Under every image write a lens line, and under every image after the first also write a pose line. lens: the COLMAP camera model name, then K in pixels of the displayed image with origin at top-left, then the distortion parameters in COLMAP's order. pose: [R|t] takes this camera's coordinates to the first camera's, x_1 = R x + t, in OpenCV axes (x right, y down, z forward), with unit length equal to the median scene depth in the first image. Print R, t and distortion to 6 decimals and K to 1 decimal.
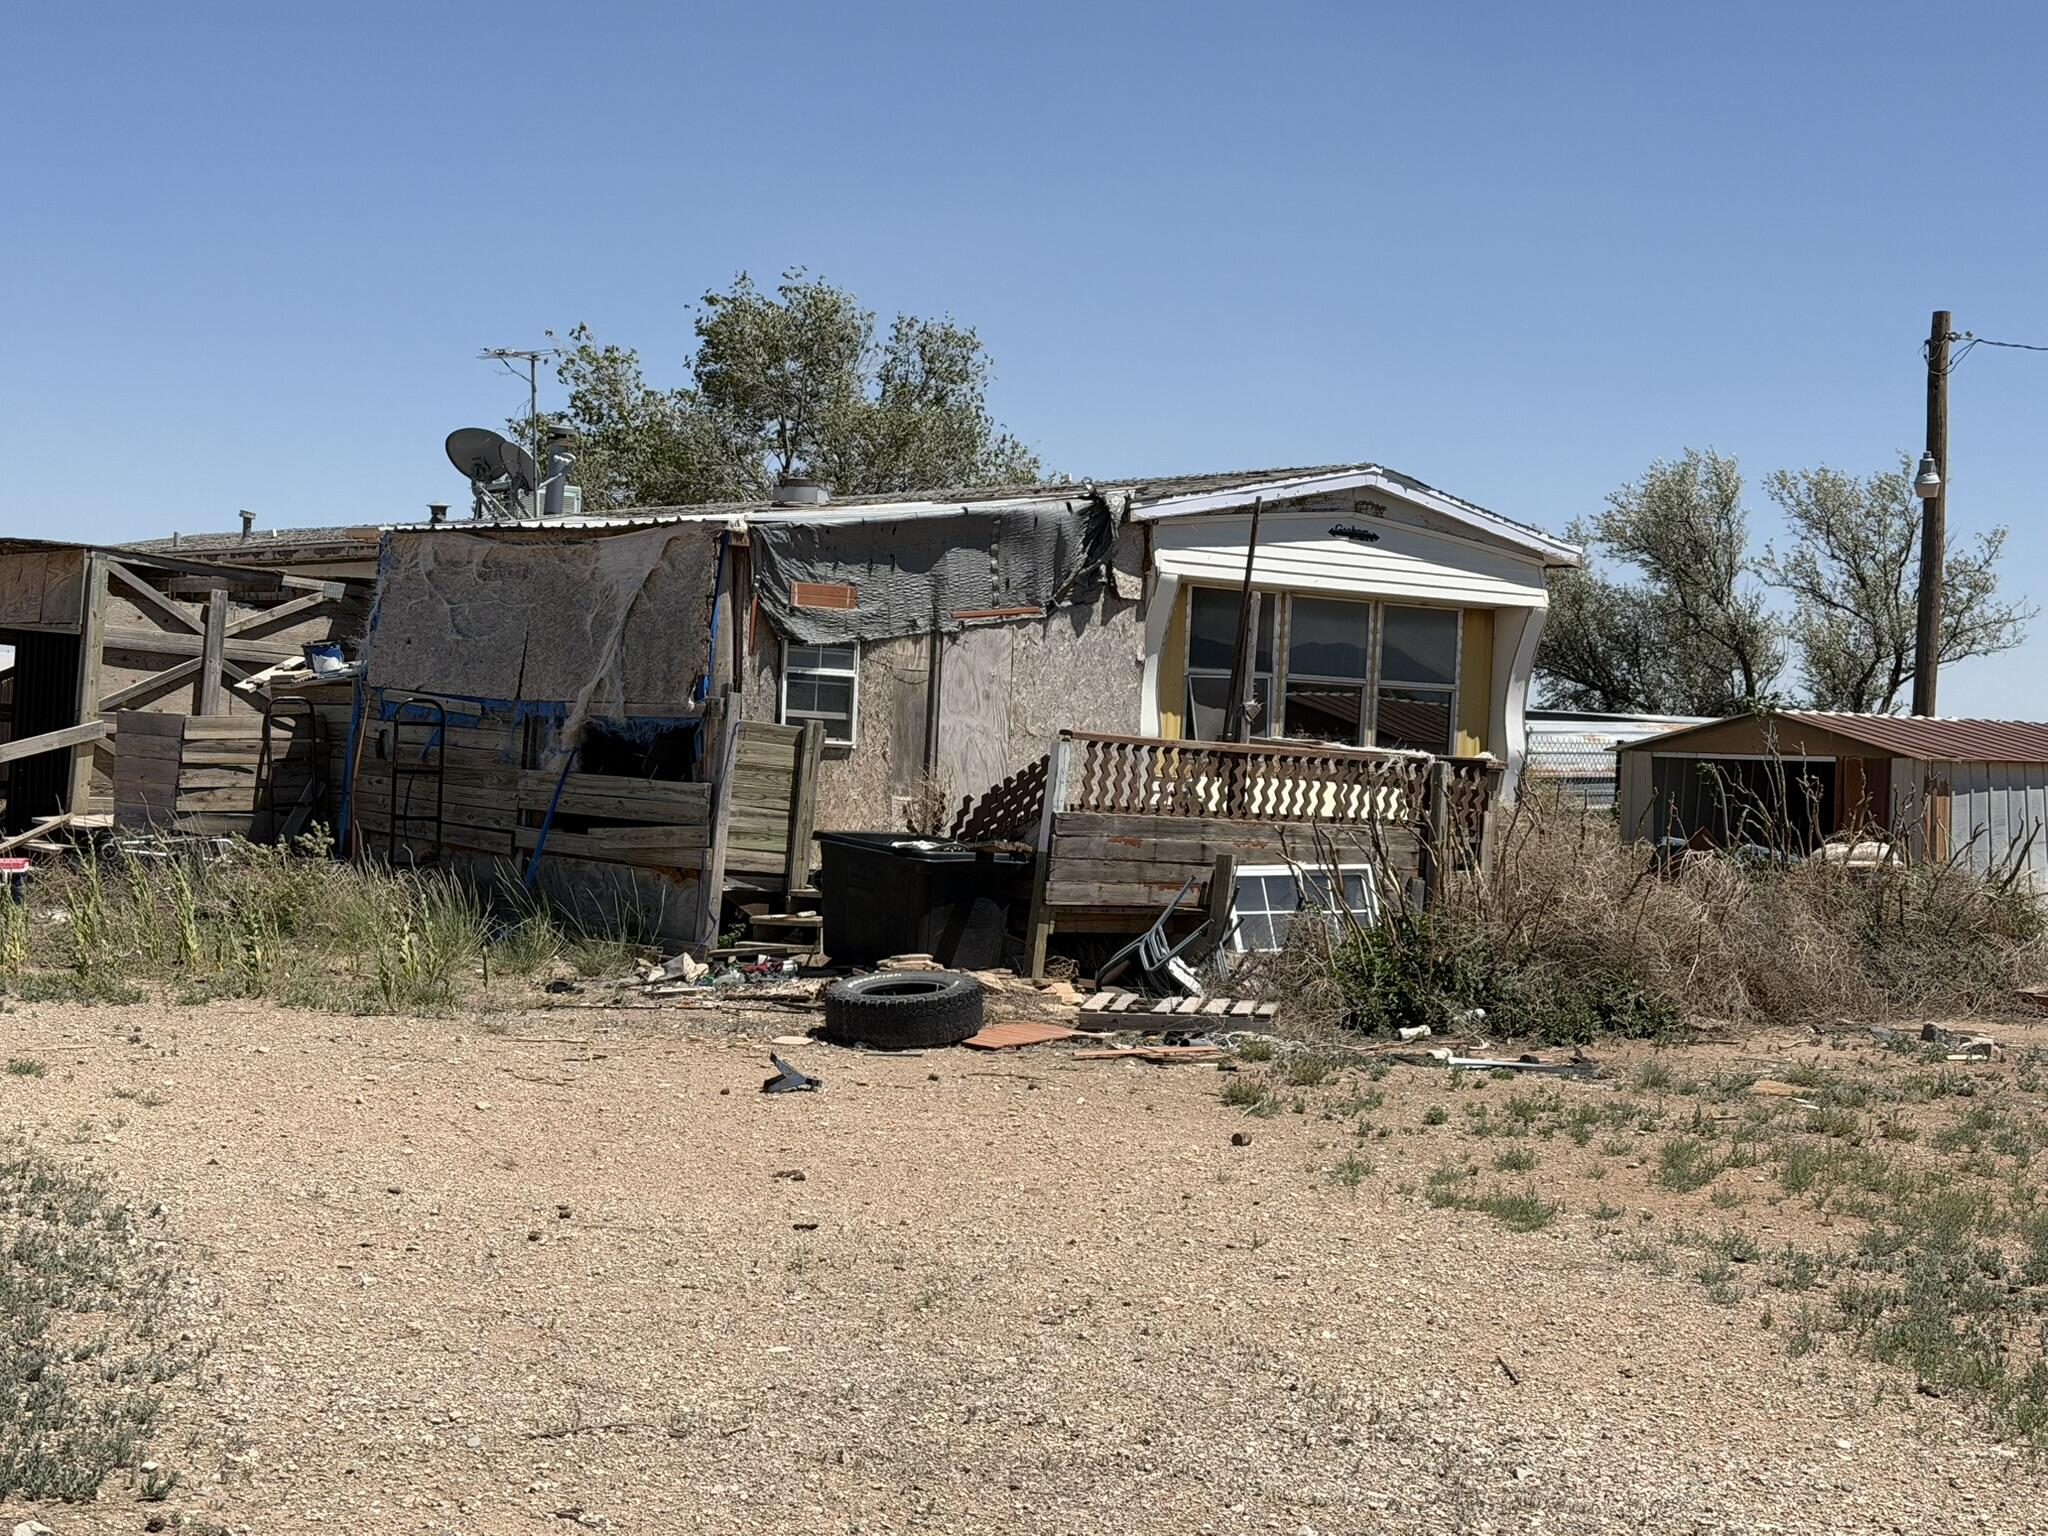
lens RADIAL K [[2954.9, 0, 1024.0], [0, 2954.9, 768.0], [0, 0, 1]] dist [0.198788, -0.159214]
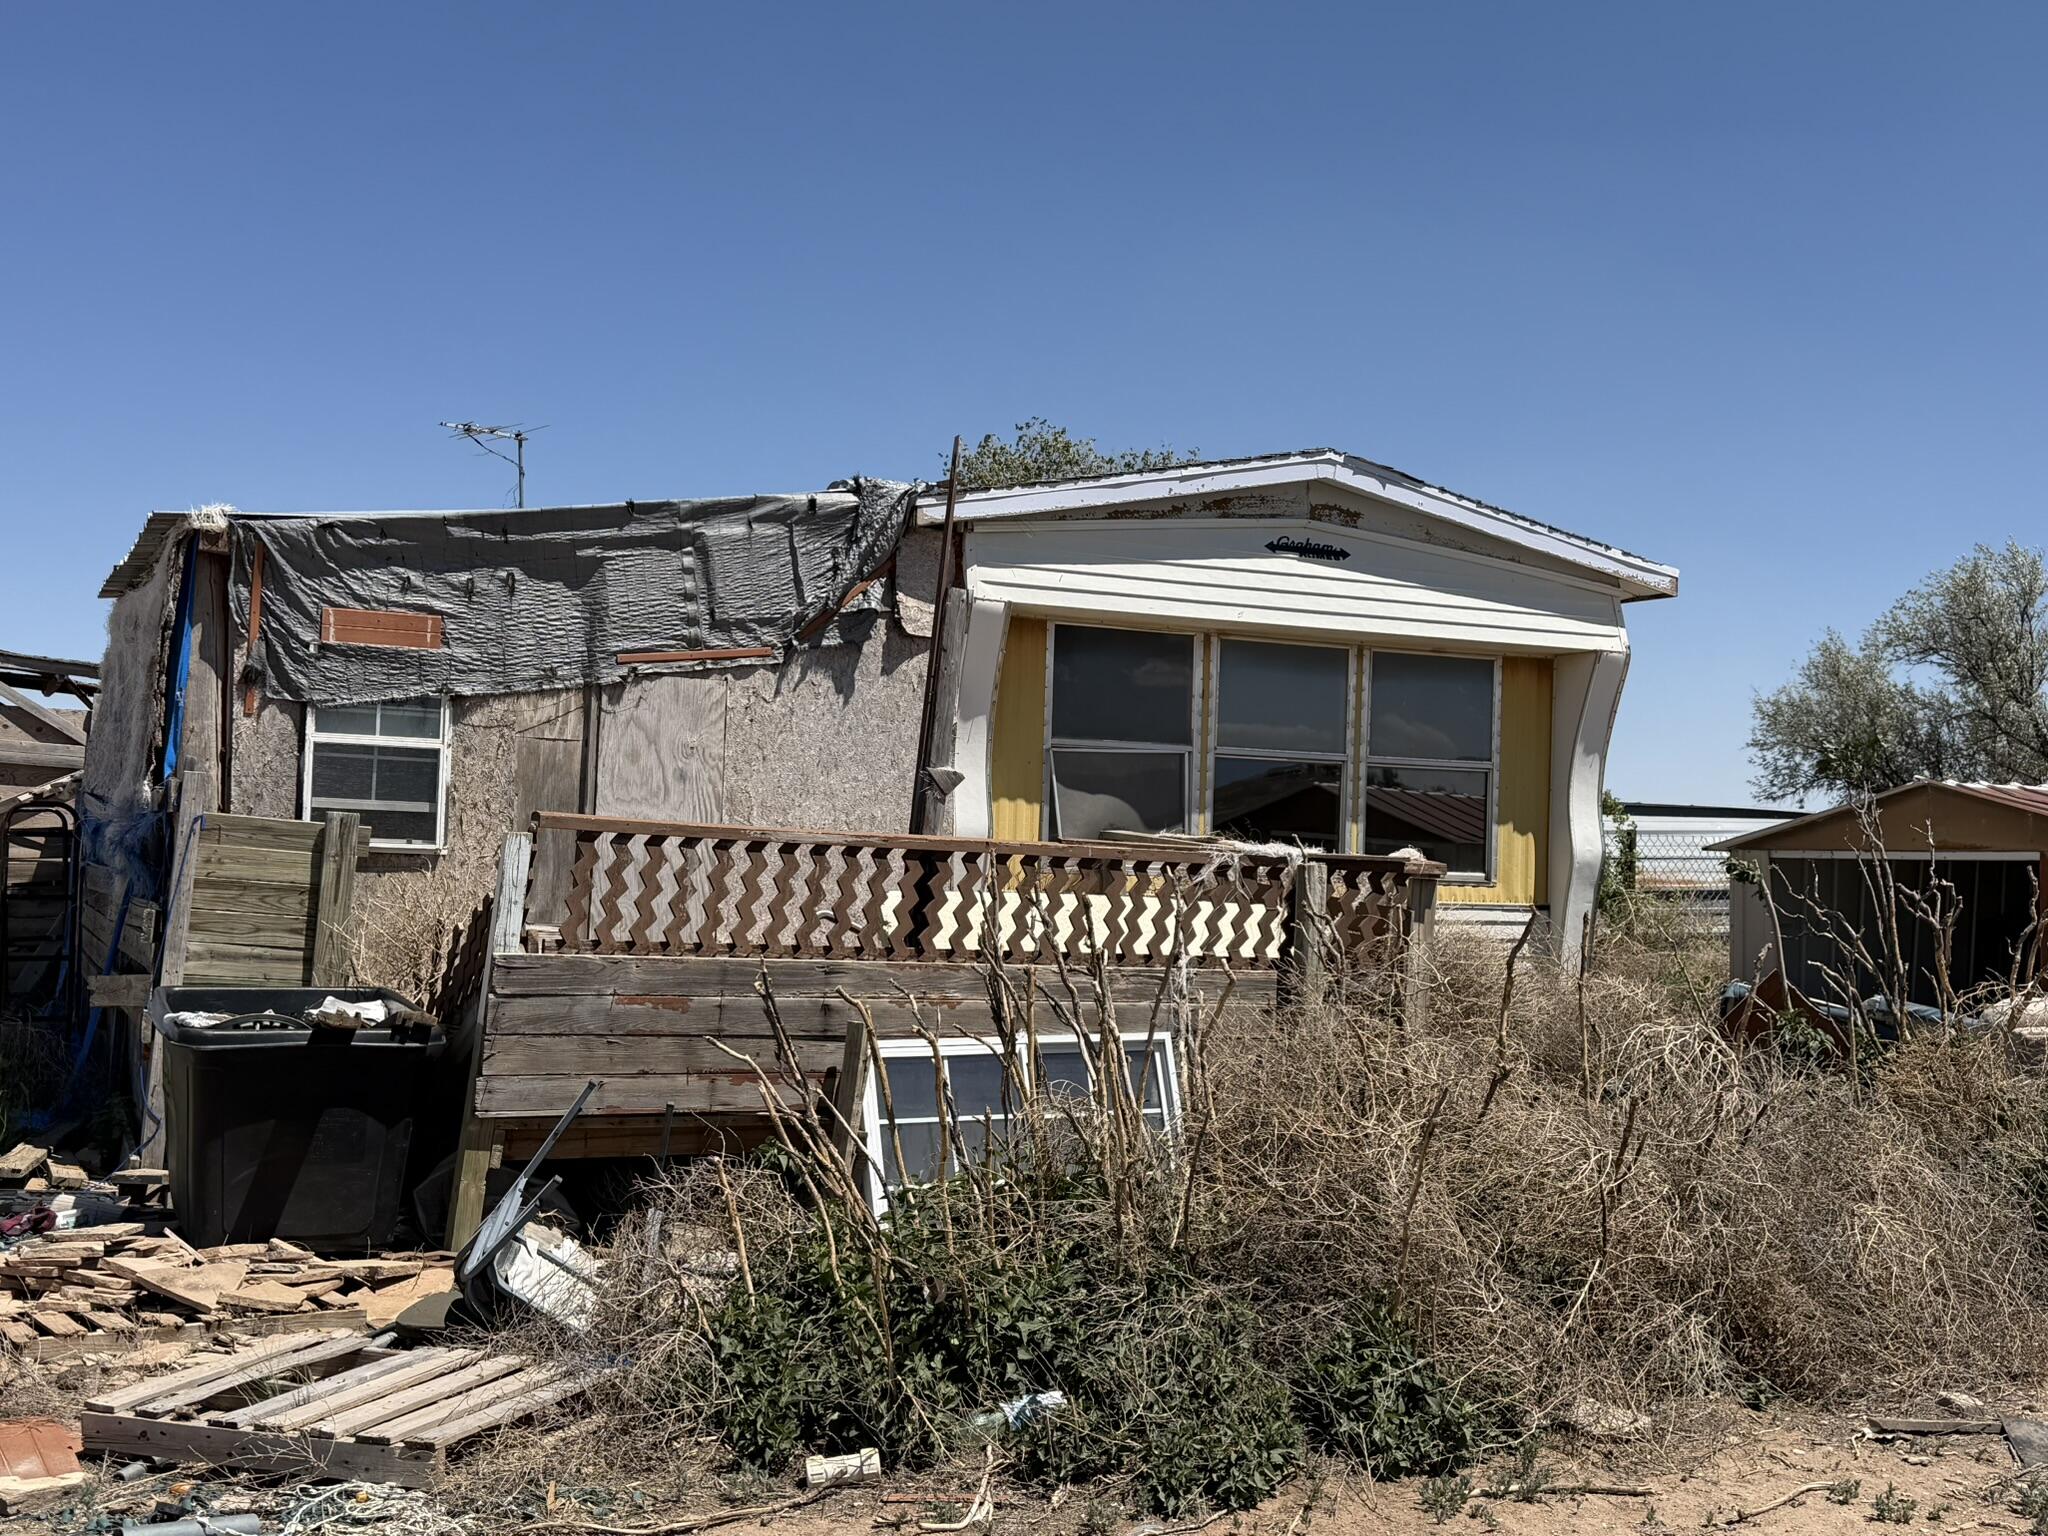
lens RADIAL K [[2158.9, 0, 1024.0], [0, 2158.9, 768.0], [0, 0, 1]] dist [0.136294, -0.010886]
pose [[0.972046, -0.022534, -0.233708, 0.190482], [0.008986, 0.998225, -0.058876, 0.004200], [0.234620, 0.055130, 0.970523, 0.554004]]
